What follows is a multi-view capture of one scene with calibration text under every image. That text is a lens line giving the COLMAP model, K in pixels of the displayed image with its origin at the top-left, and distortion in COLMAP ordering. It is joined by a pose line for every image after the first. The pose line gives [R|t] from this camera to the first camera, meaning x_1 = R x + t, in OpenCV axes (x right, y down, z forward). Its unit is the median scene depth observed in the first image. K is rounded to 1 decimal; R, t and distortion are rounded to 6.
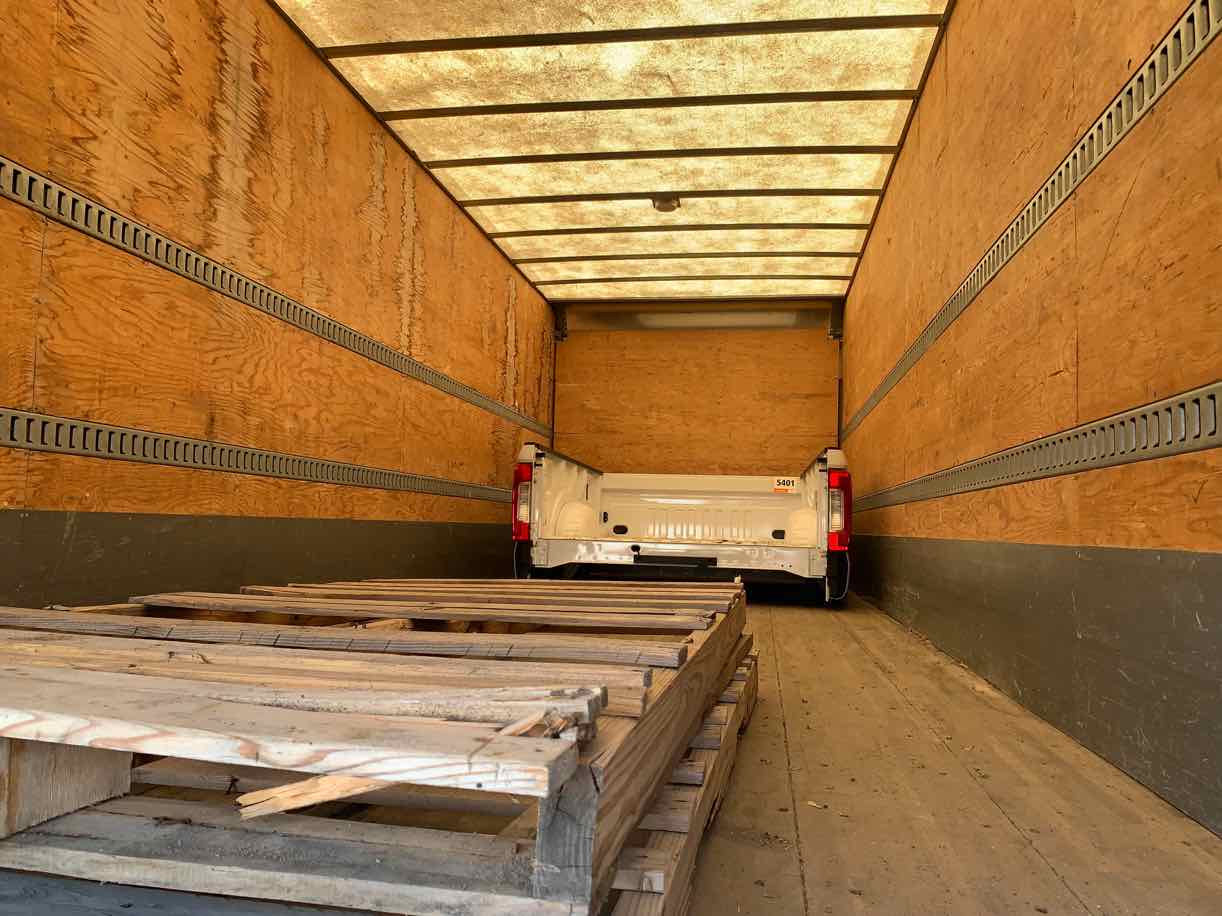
lens RADIAL K [[893.2, 0, 611.0], [0, 893.2, 458.0], [0, 0, 1]] dist [0.114724, -0.149074]
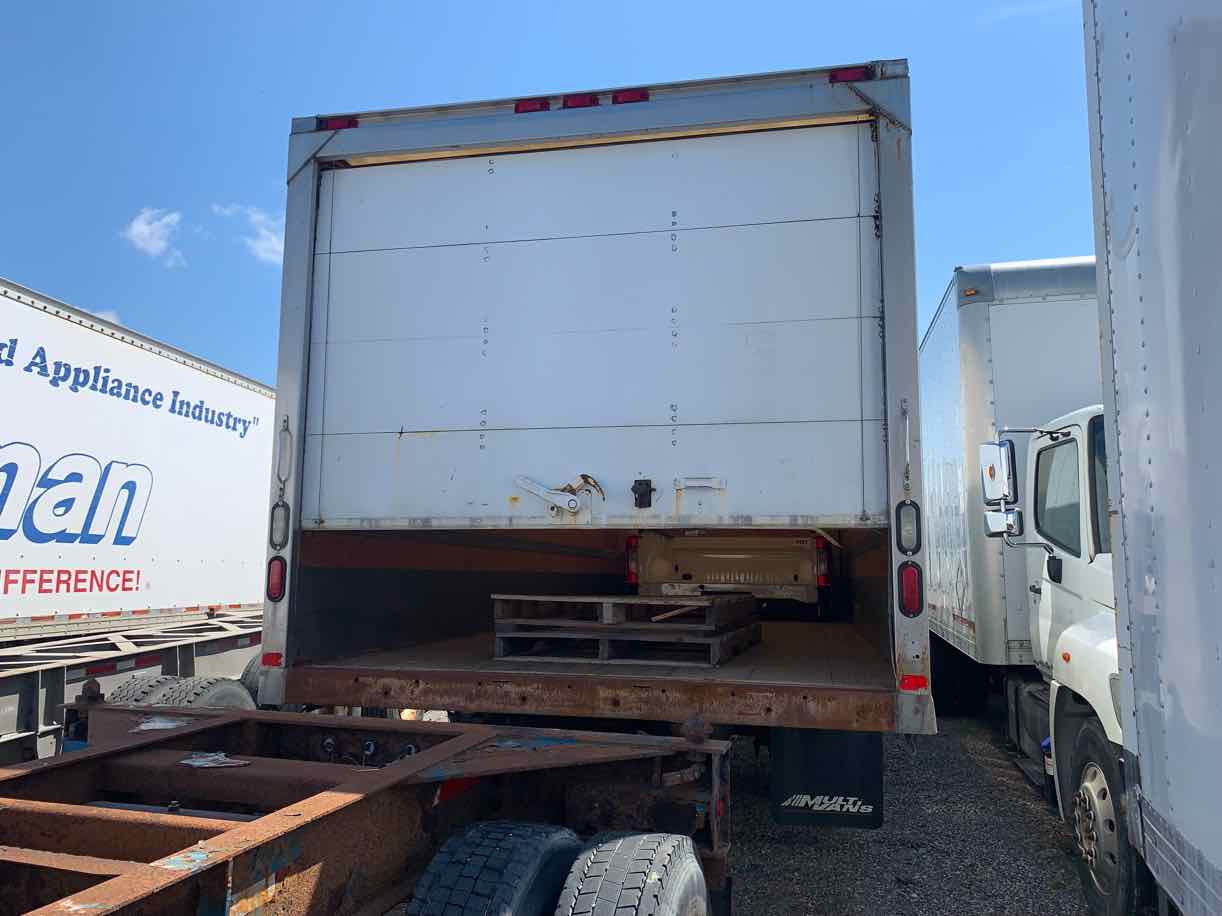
lens RADIAL K [[893.2, 0, 611.0], [0, 893.2, 458.0], [0, 0, 1]] dist [0.114724, -0.149074]
pose [[0.998347, -0.026478, -0.051009, -0.048180], [0.023530, 0.998066, -0.057546, -0.043734], [0.052434, 0.056250, 0.997039, -0.651354]]
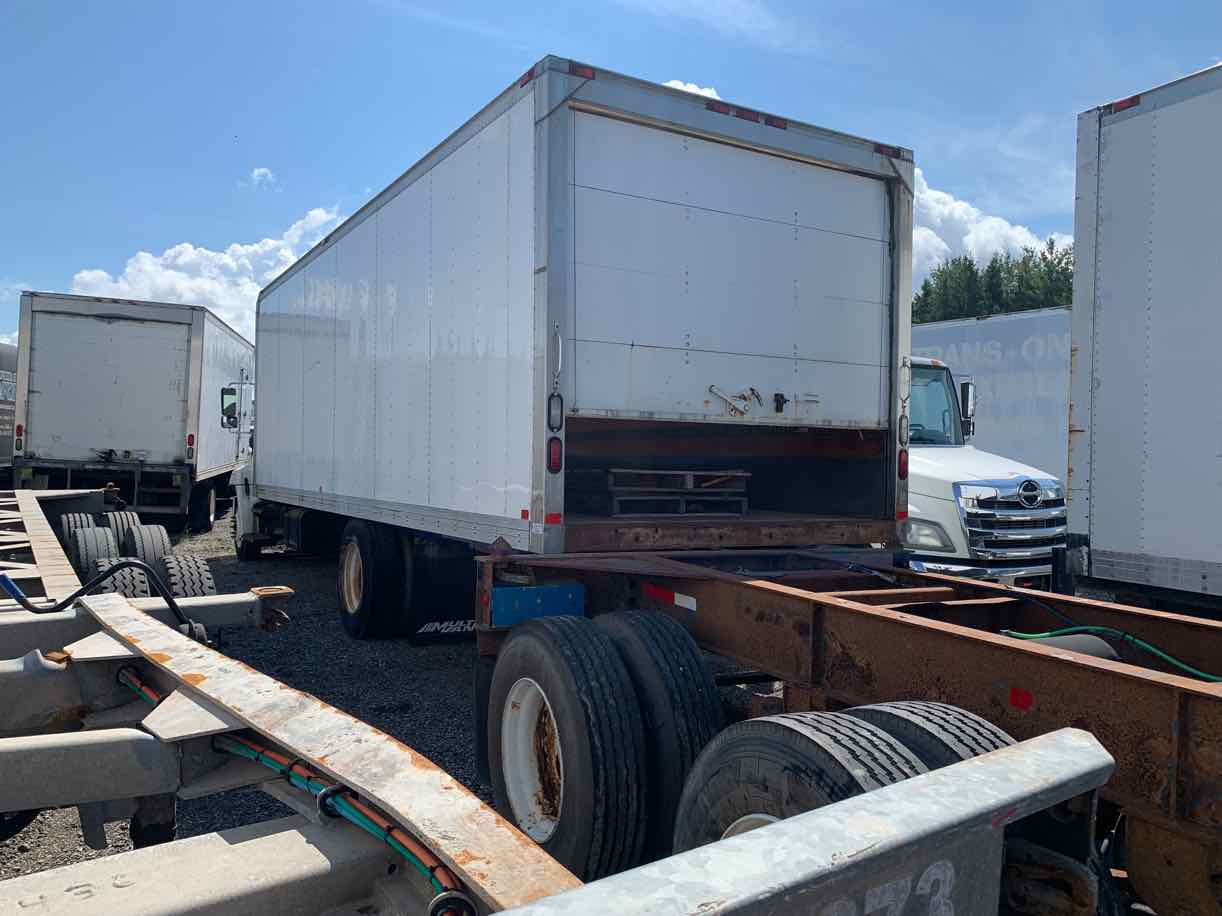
lens RADIAL K [[893.2, 0, 611.0], [0, 893.2, 458.0], [0, 0, 1]] dist [0.114724, -0.149074]
pose [[0.787163, -0.012850, 0.616611, -1.926658], [-0.039547, 0.996674, 0.071256, -0.076689], [-0.615475, -0.080475, 0.784037, -0.691634]]
